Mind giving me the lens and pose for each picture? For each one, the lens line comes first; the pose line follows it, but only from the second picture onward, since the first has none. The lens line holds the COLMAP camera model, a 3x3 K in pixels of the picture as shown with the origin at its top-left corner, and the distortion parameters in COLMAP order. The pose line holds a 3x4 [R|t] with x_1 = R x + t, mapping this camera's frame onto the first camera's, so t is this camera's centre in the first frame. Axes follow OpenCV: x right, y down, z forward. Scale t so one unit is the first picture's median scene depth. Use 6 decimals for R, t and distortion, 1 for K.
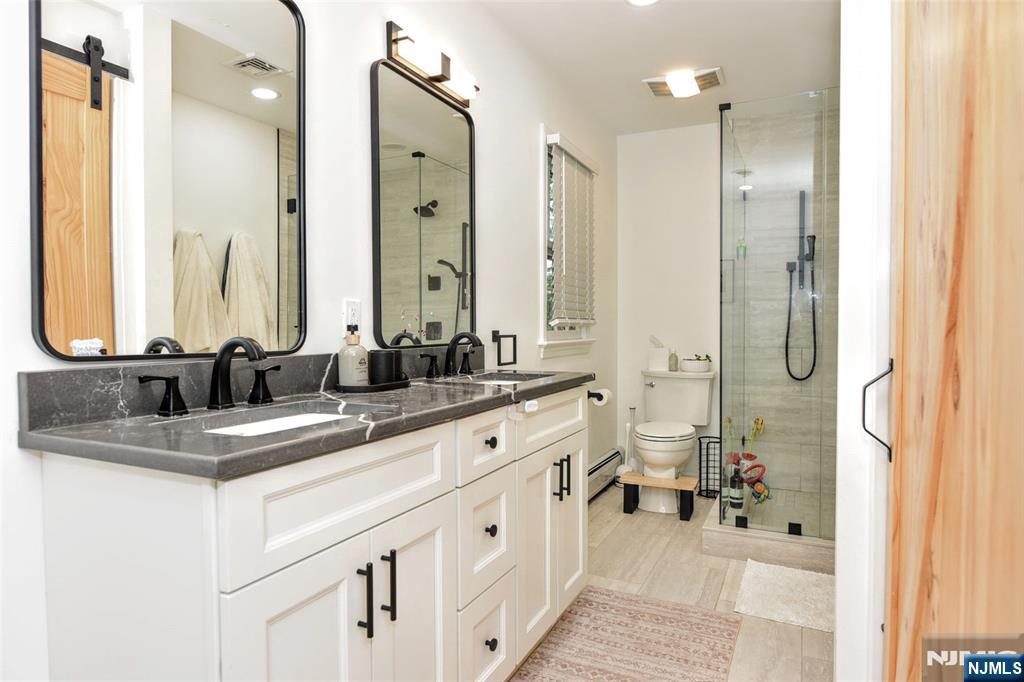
lens RADIAL K [[576.2, 0, 514.7], [0, 576.2, 344.0], [0, 0, 1]] dist [-0.013032, -0.001728]
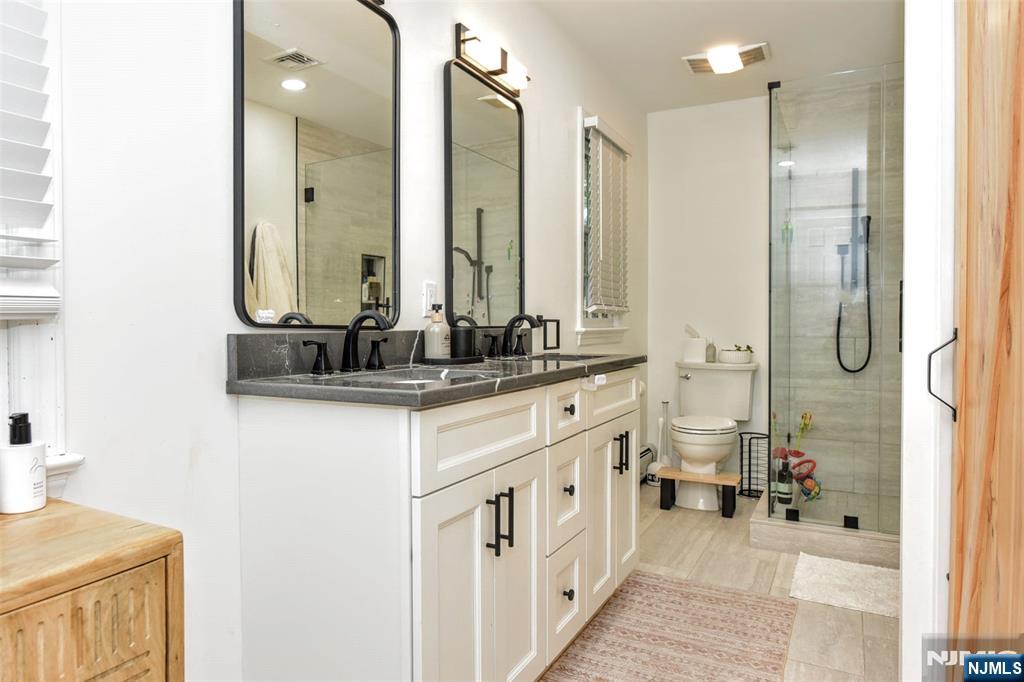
lens RADIAL K [[613.3, 0, 472.5], [0, 613.3, 332.1], [0, 0, 1]] dist [-0.017327, -0.000789]
pose [[0.995602, 0.000910, -0.093684, -0.070419], [-0.001530, 0.999977, -0.006547, 0.018701], [0.093676, 0.006662, 0.995580, -0.110245]]
